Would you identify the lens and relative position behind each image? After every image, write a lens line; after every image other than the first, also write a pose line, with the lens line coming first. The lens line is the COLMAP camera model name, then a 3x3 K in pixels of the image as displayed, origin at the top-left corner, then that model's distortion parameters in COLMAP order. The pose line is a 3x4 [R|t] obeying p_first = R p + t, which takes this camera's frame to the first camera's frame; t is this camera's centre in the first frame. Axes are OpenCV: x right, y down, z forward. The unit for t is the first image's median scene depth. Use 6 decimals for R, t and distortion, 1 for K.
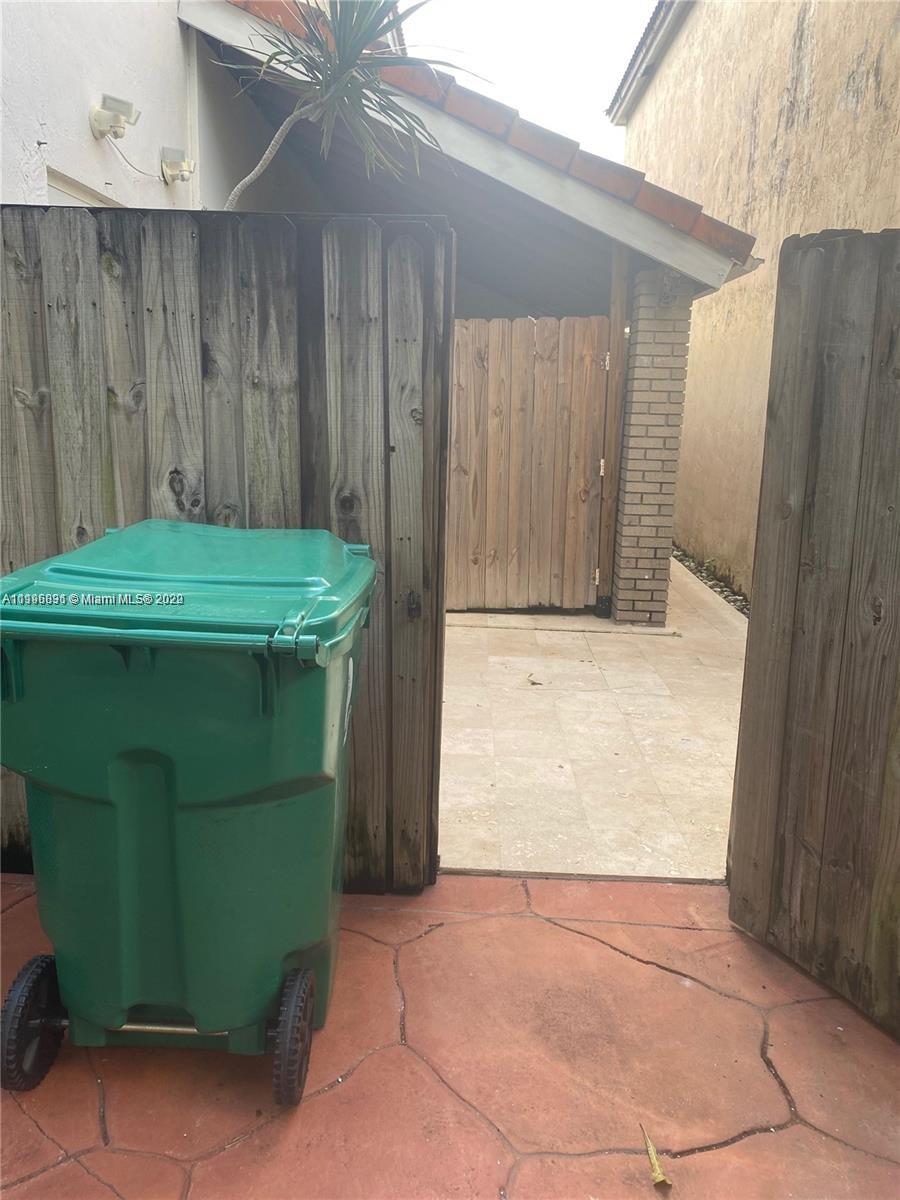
lens RADIAL K [[901.0, 0, 441.2], [0, 901.0, 632.7], [0, 0, 1]] dist [0.034375, -0.026097]
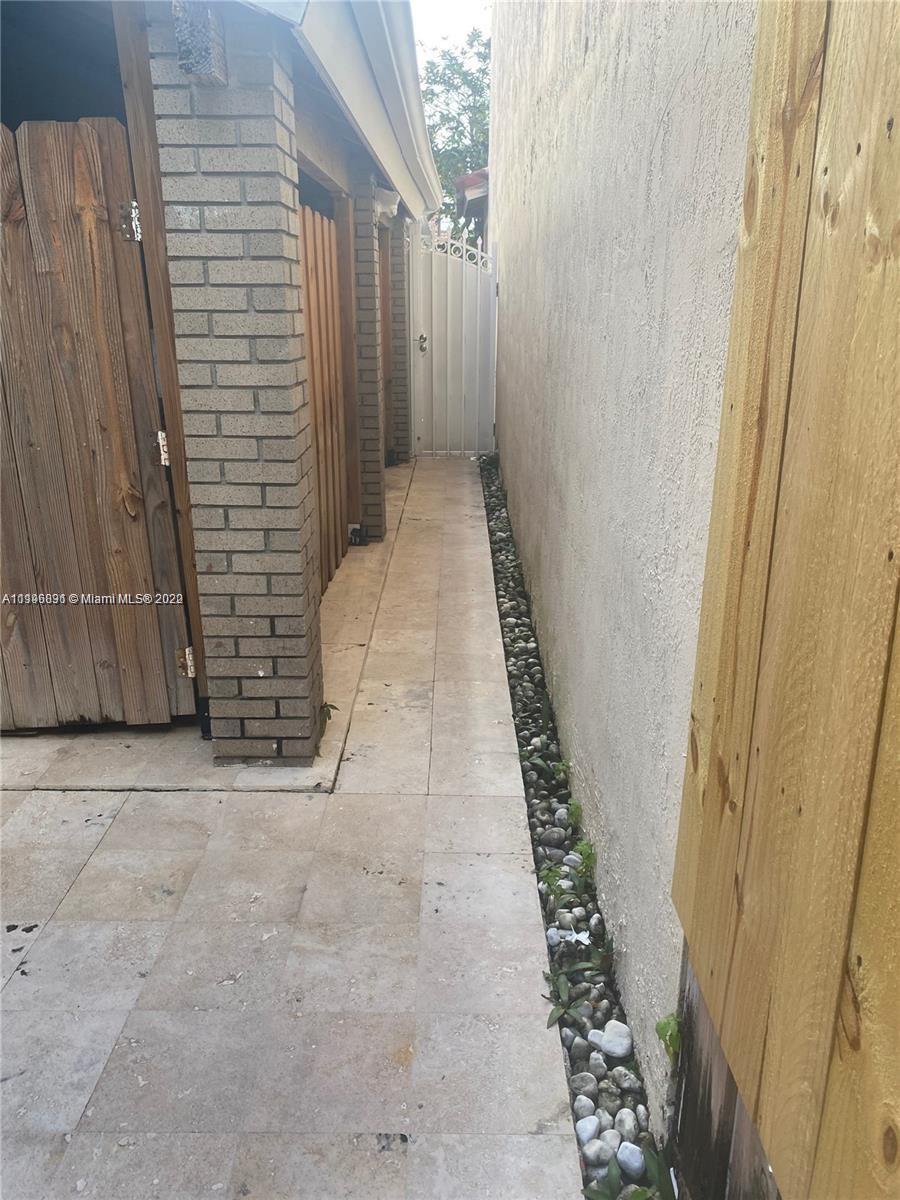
lens RADIAL K [[901.0, 0, 451.3], [0, 901.0, 601.5], [0, 0, 1]] dist [0.034375, -0.026097]
pose [[0.999144, -0.032871, 0.025118, 0.320800], [0.031221, 0.997494, 0.063483, -0.128846], [-0.027141, -0.062645, 0.997667, 0.512227]]
